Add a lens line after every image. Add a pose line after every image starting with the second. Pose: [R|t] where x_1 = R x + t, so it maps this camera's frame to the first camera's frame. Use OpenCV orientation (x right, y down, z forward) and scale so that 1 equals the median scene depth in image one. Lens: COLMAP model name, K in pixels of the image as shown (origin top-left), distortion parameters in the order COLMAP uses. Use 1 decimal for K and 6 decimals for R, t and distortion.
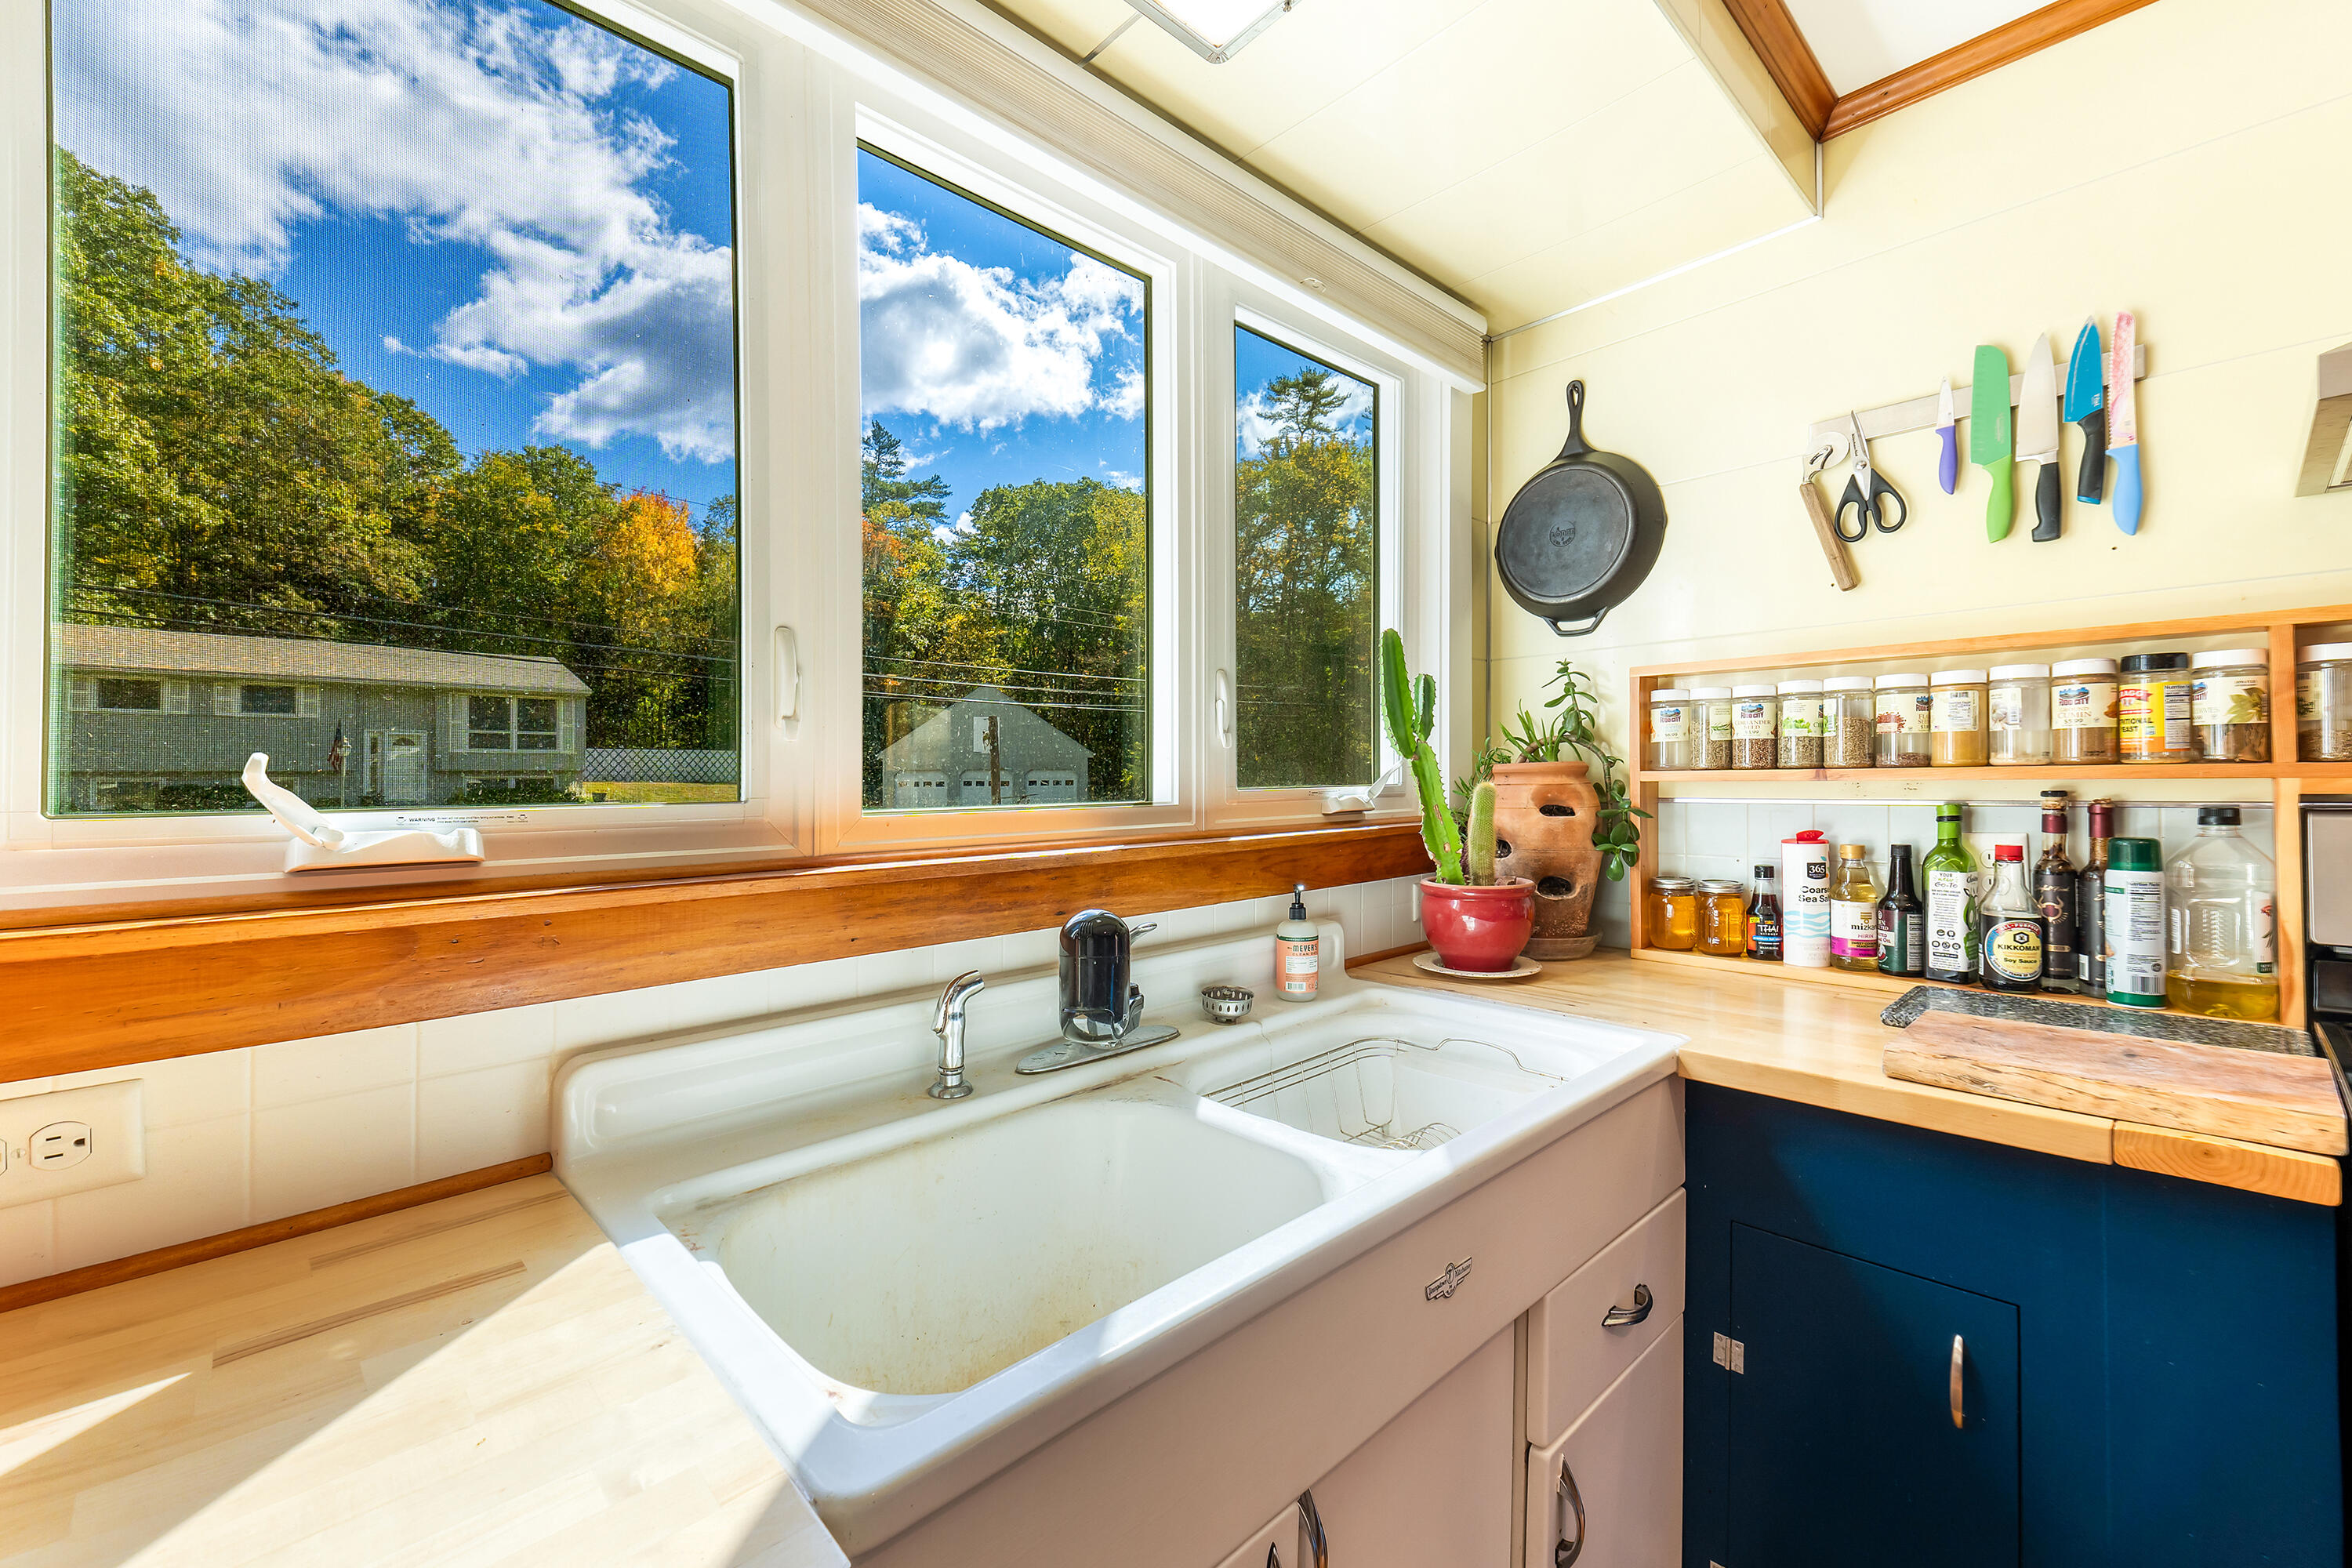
lens RADIAL K [[964.5, 0, 1167.6], [0, 964.5, 783.6], [0, 0, 1]] dist [0.026690, 0.000016]
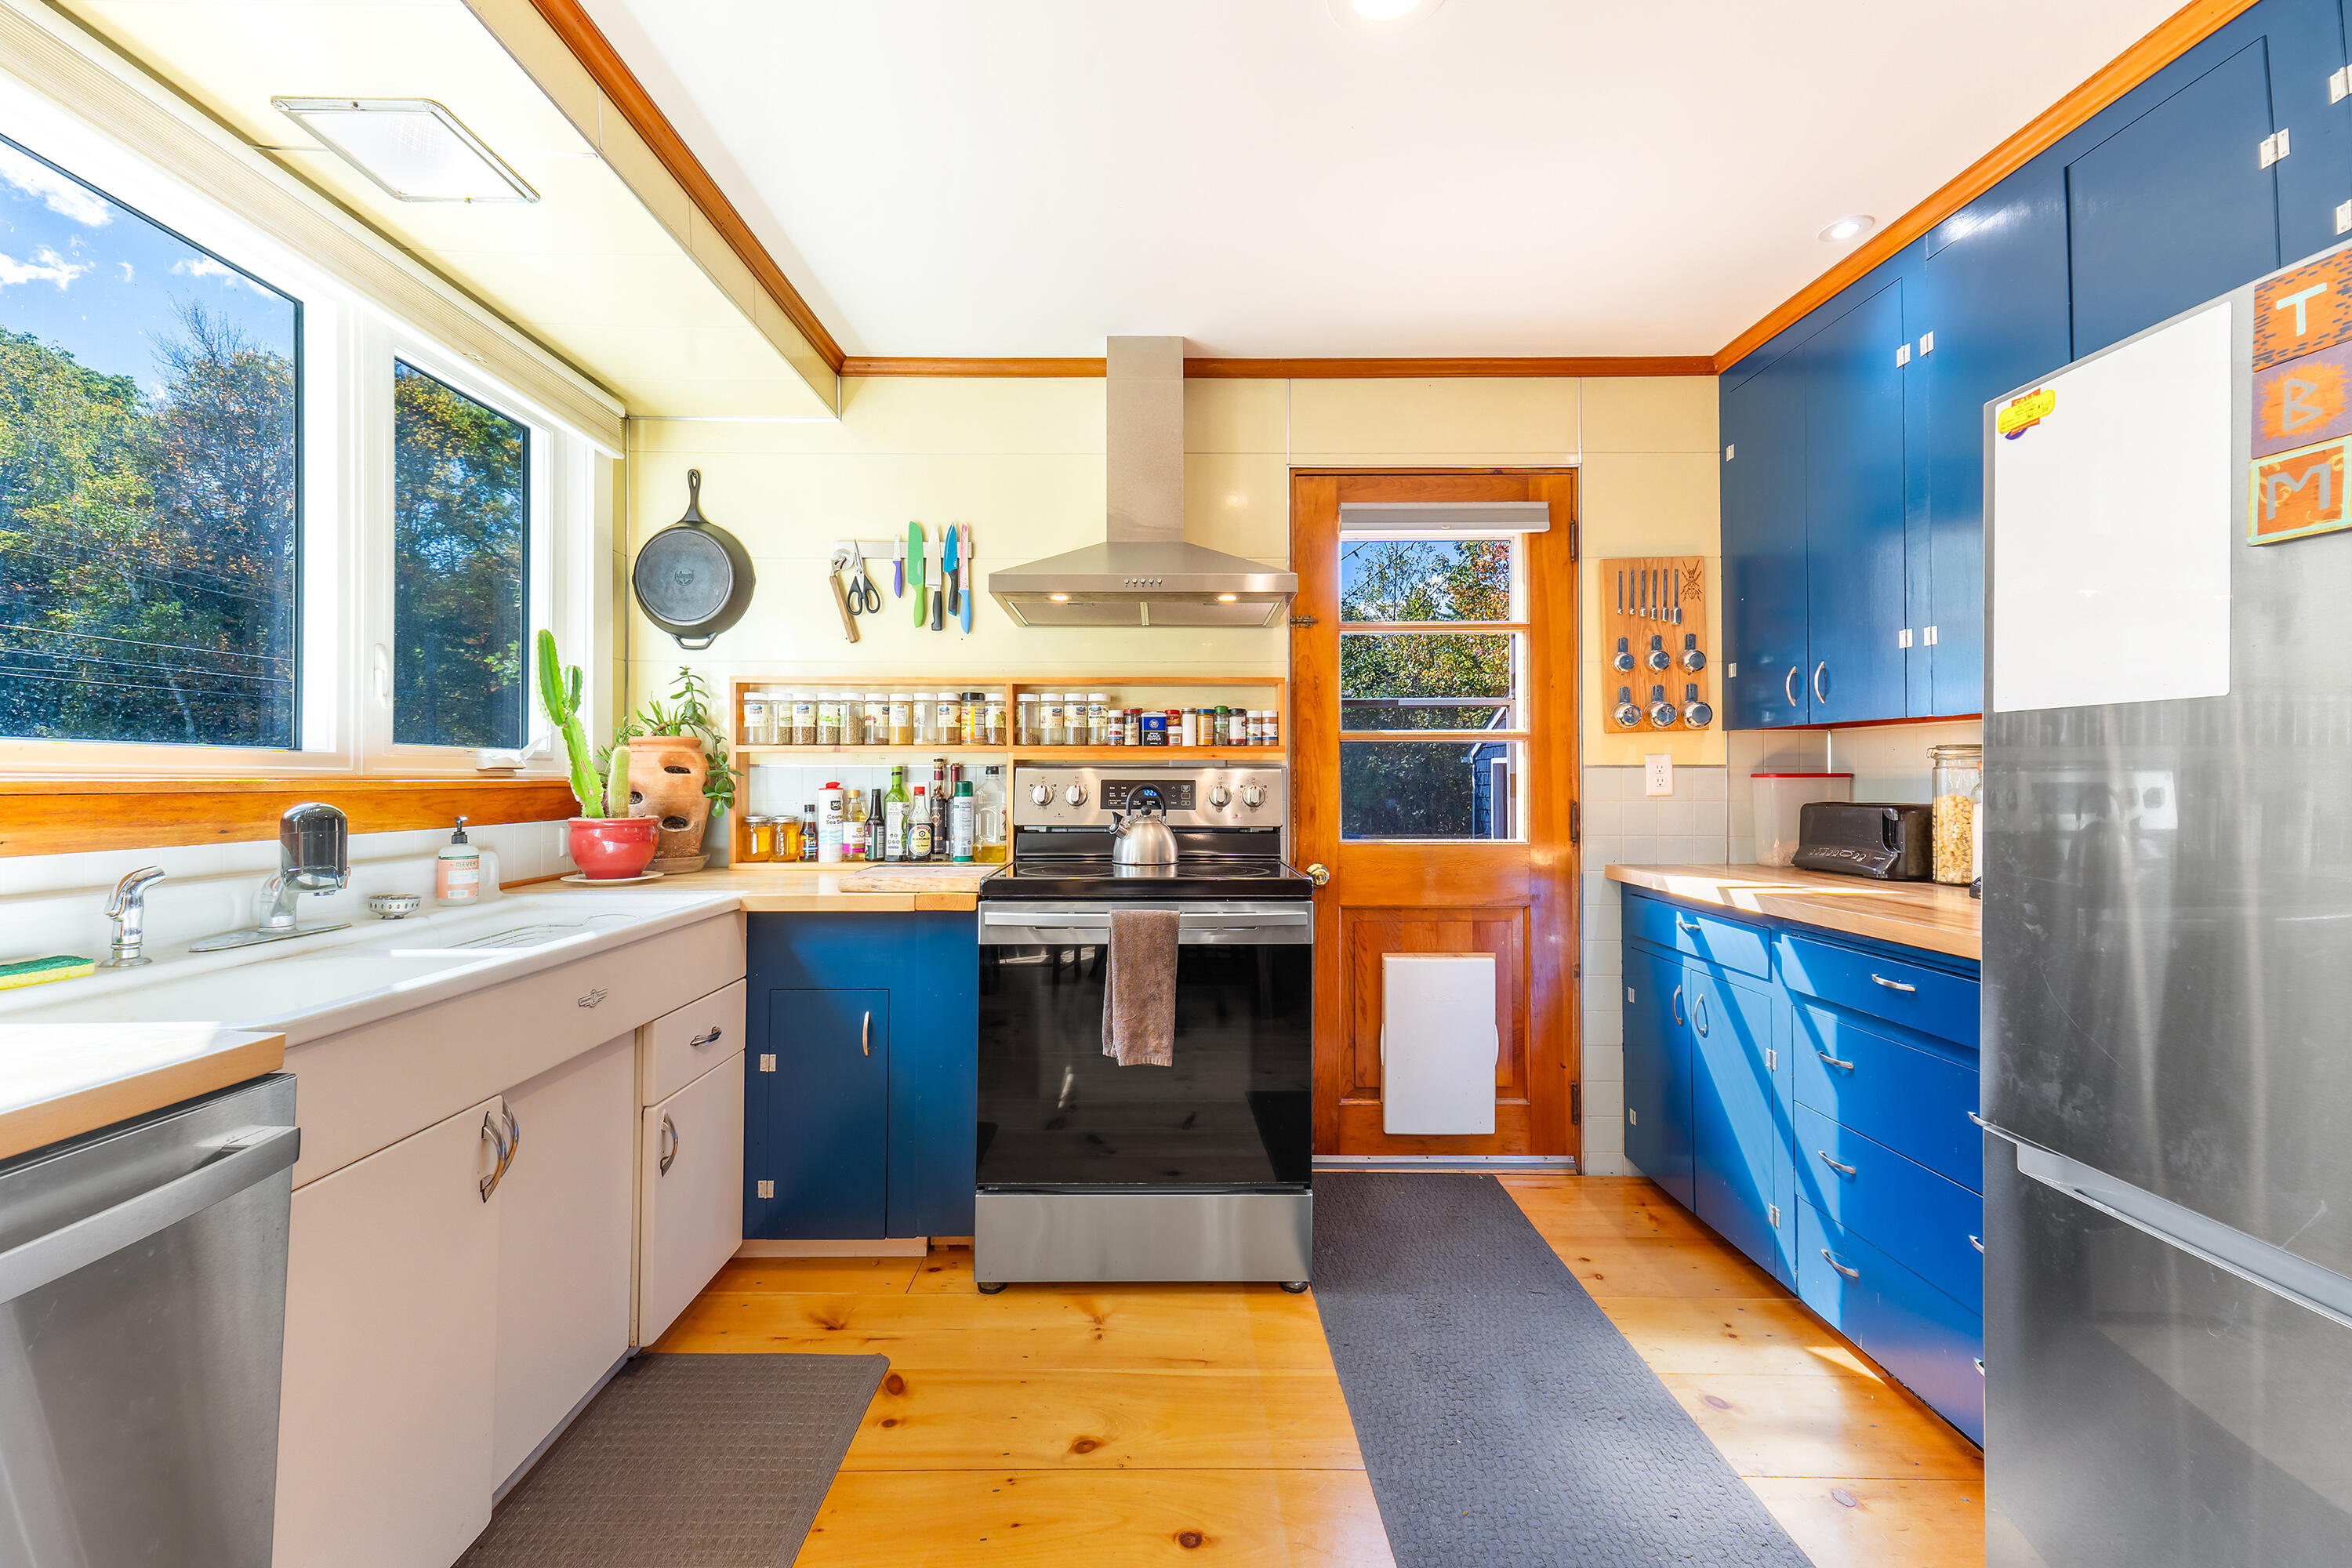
lens RADIAL K [[964.5, 0, 1167.6], [0, 964.5, 783.6], [0, 0, 1]] dist [0.026690, 0.000016]
pose [[0.681525, 0.011982, 0.731697, -0.170180], [-0.003461, 0.999908, -0.013150, 0.070297], [-0.731787, 0.006430, 0.681503, -0.560569]]
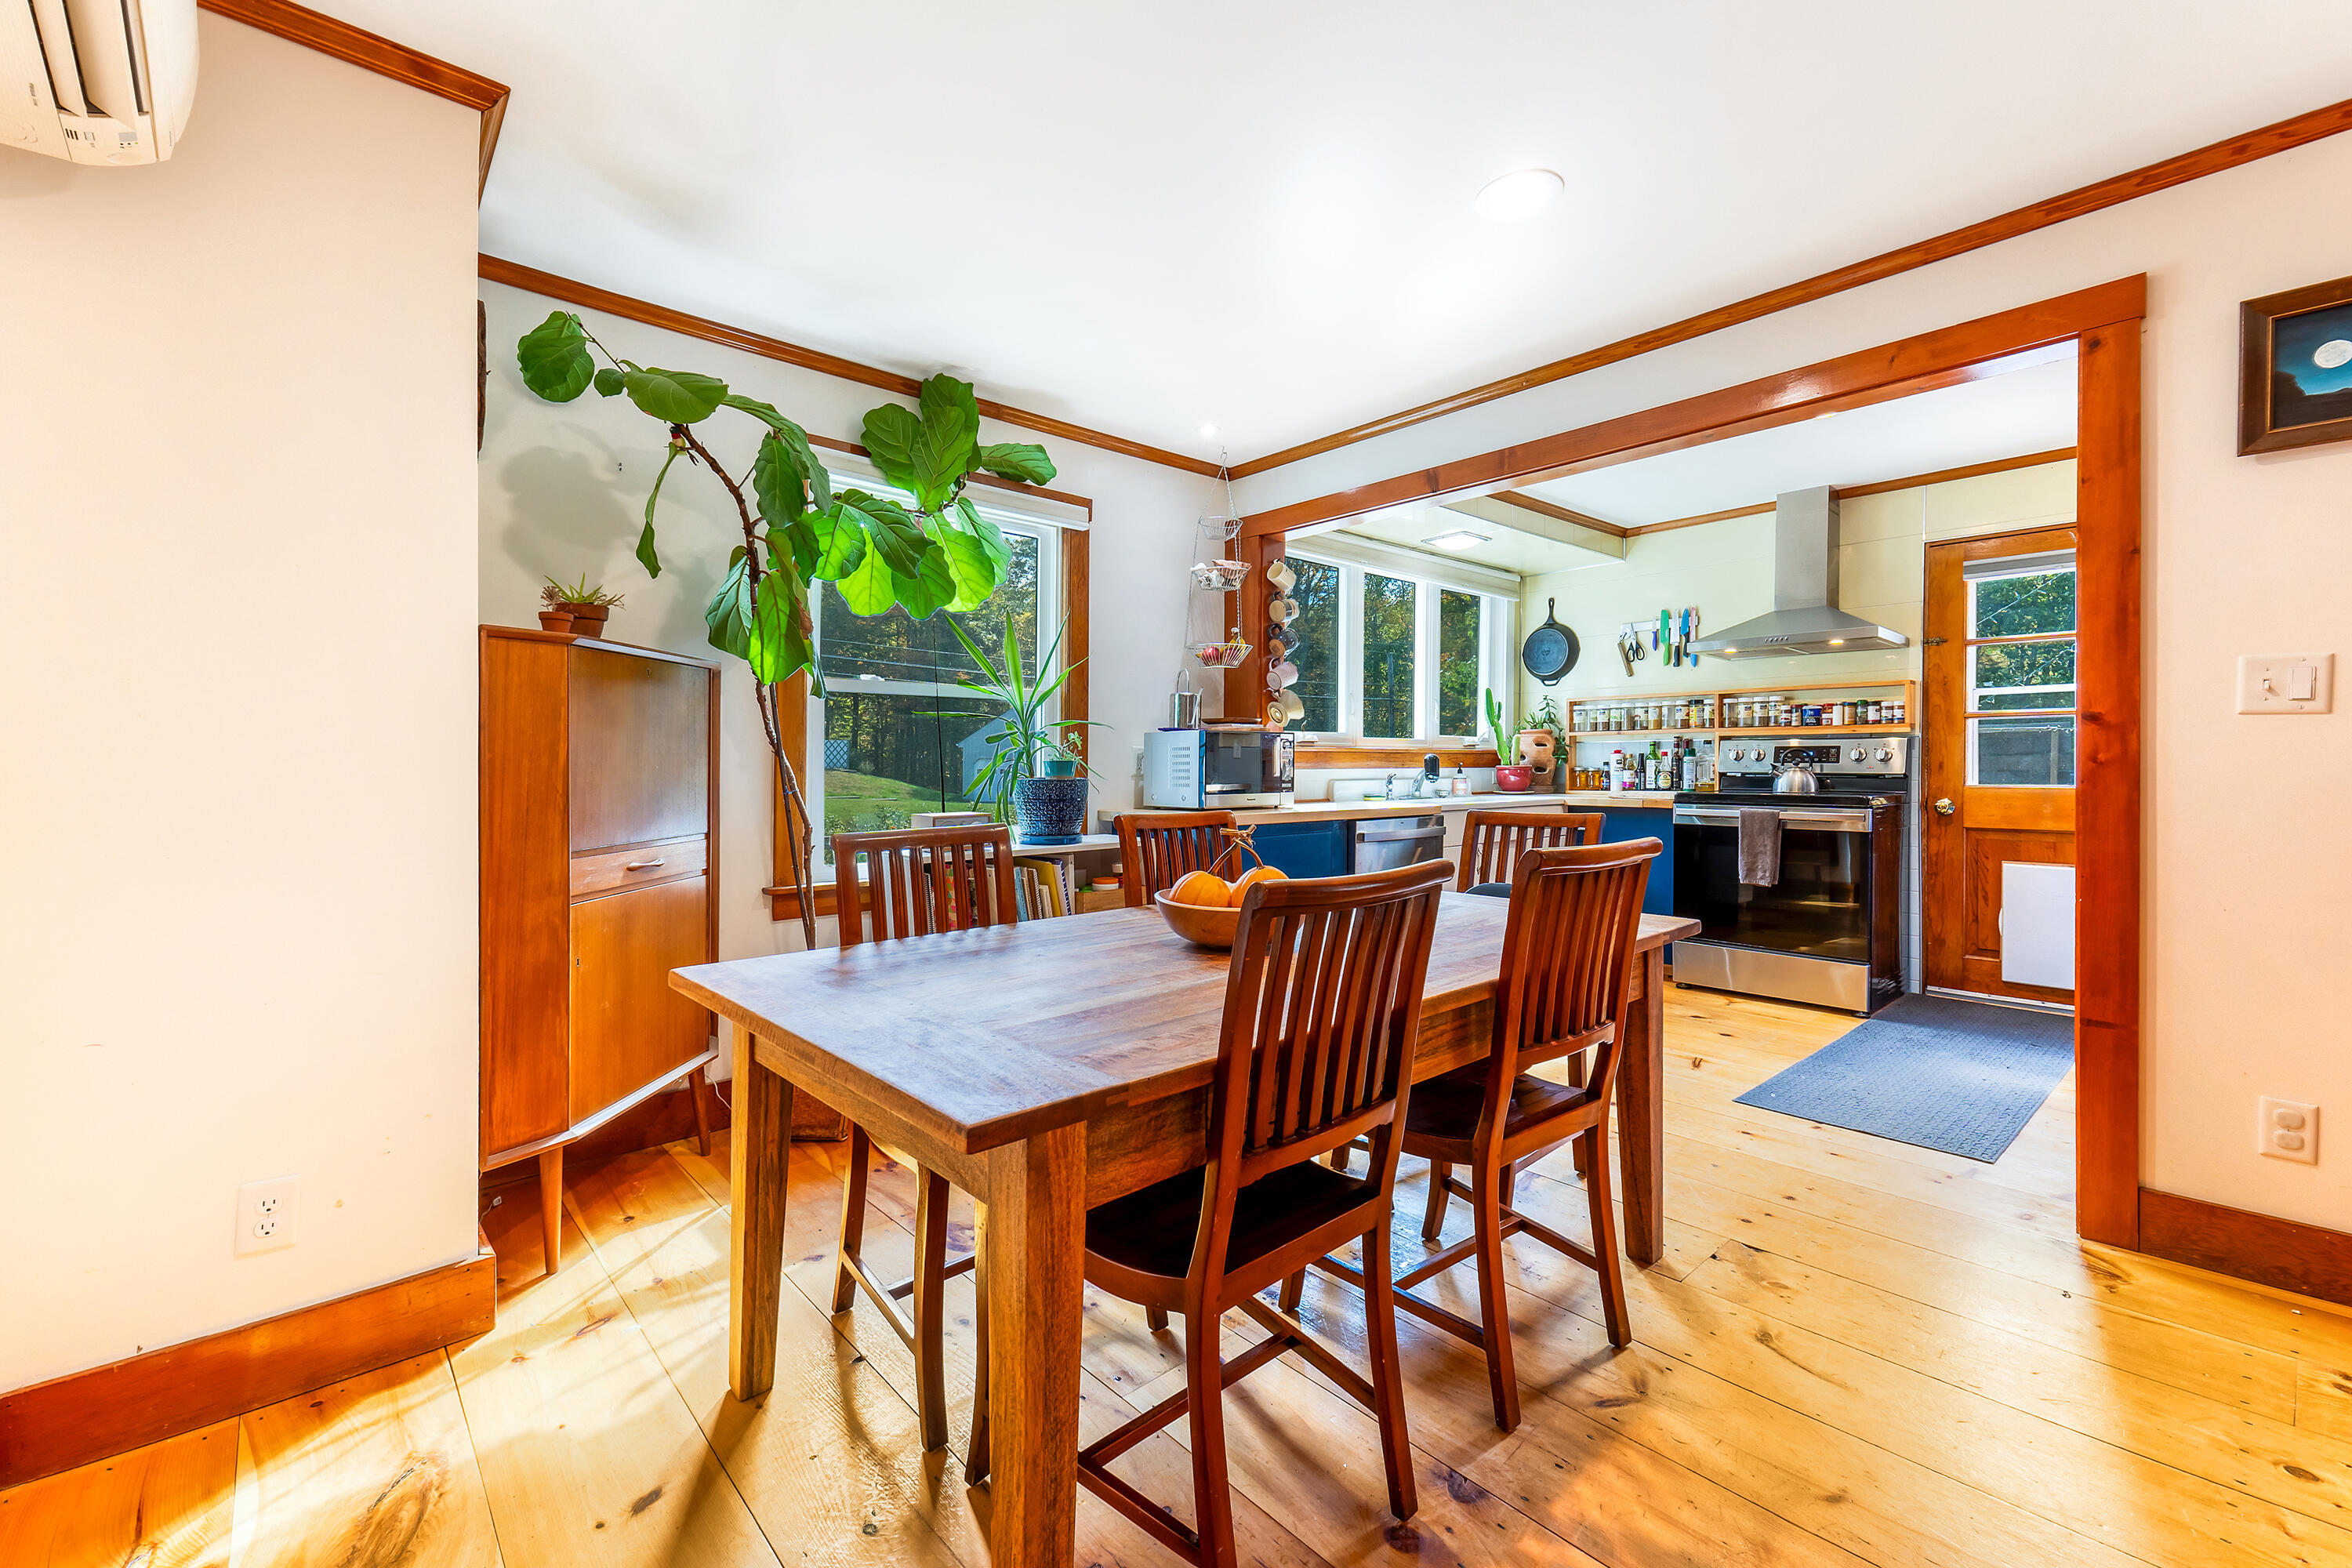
lens RADIAL K [[968.3, 0, 1152.0], [0, 968.3, 764.3], [0, 0, 1]] dist [0.021187, -0.000294]
pose [[0.998603, 0.011791, -0.051501, -0.731272], [-0.012228, 0.999892, -0.008185, 0.141557], [0.051399, 0.008803, 0.998639, -2.329860]]
